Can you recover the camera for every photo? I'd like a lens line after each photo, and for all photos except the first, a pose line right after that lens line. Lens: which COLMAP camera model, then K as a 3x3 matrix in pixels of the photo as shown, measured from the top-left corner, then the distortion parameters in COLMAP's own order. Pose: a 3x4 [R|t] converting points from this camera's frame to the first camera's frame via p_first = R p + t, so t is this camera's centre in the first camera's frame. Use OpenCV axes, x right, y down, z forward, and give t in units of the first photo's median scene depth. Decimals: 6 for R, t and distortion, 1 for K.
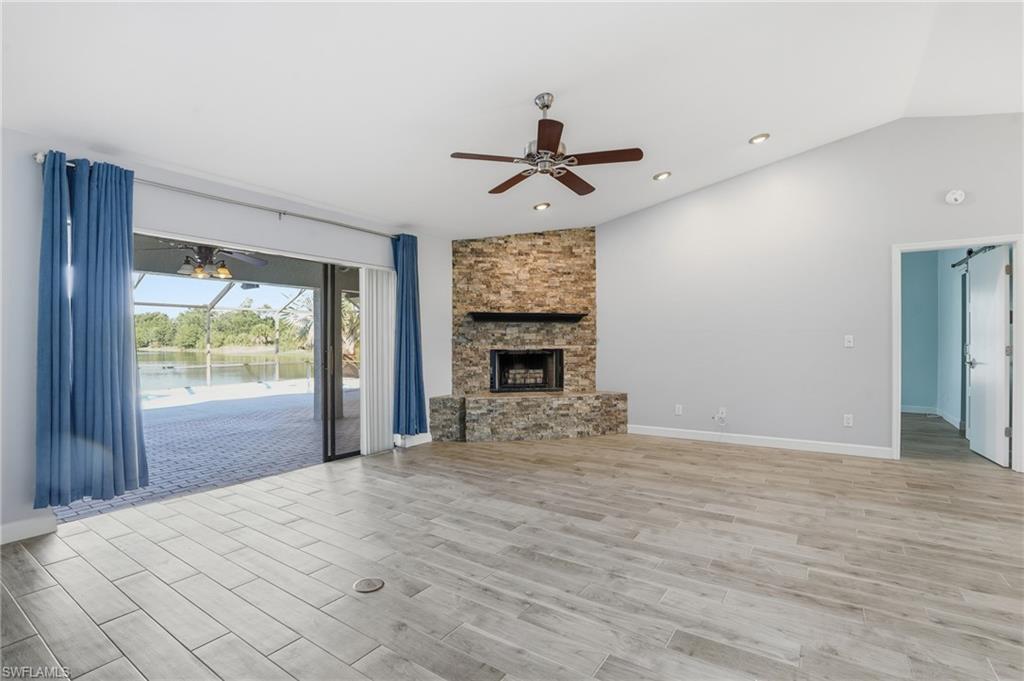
lens RADIAL K [[472.0, 0, 512.3], [0, 472.0, 341.9], [0, 0, 1]] dist [-0.044064, 0.004132]
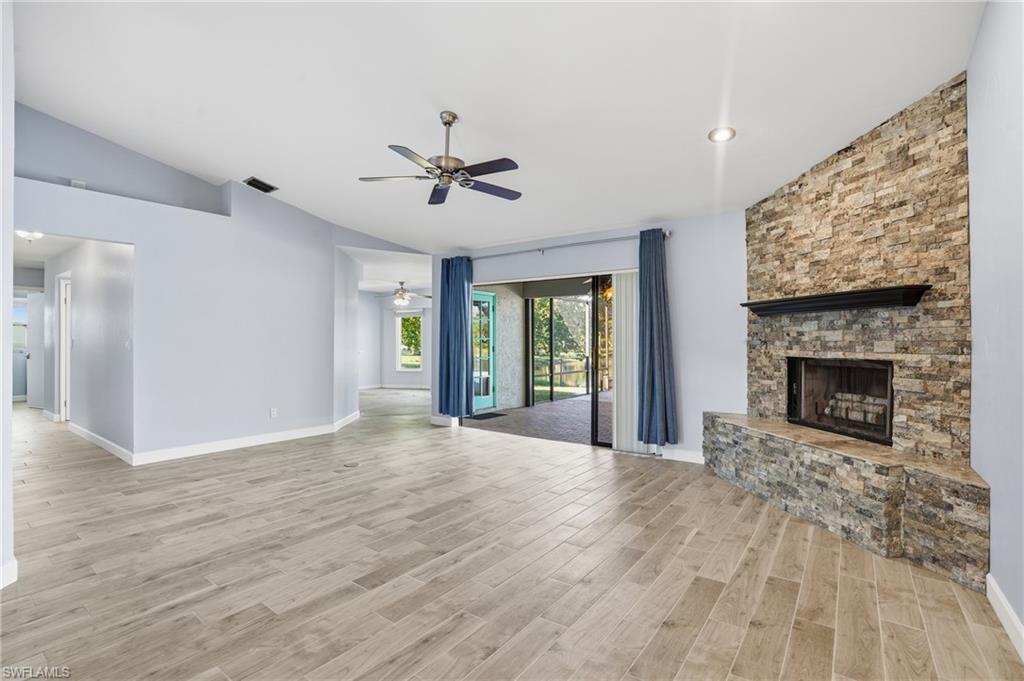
lens RADIAL K [[472.0, 0, 517.9], [0, 472.0, 337.2], [0, 0, 1]] dist [-0.044064, 0.004132]
pose [[-0.029975, -0.005432, -0.999536, 0.615242], [-0.002489, 0.999983, -0.005360, -0.006237], [0.999548, 0.002327, -0.029988, 0.645313]]
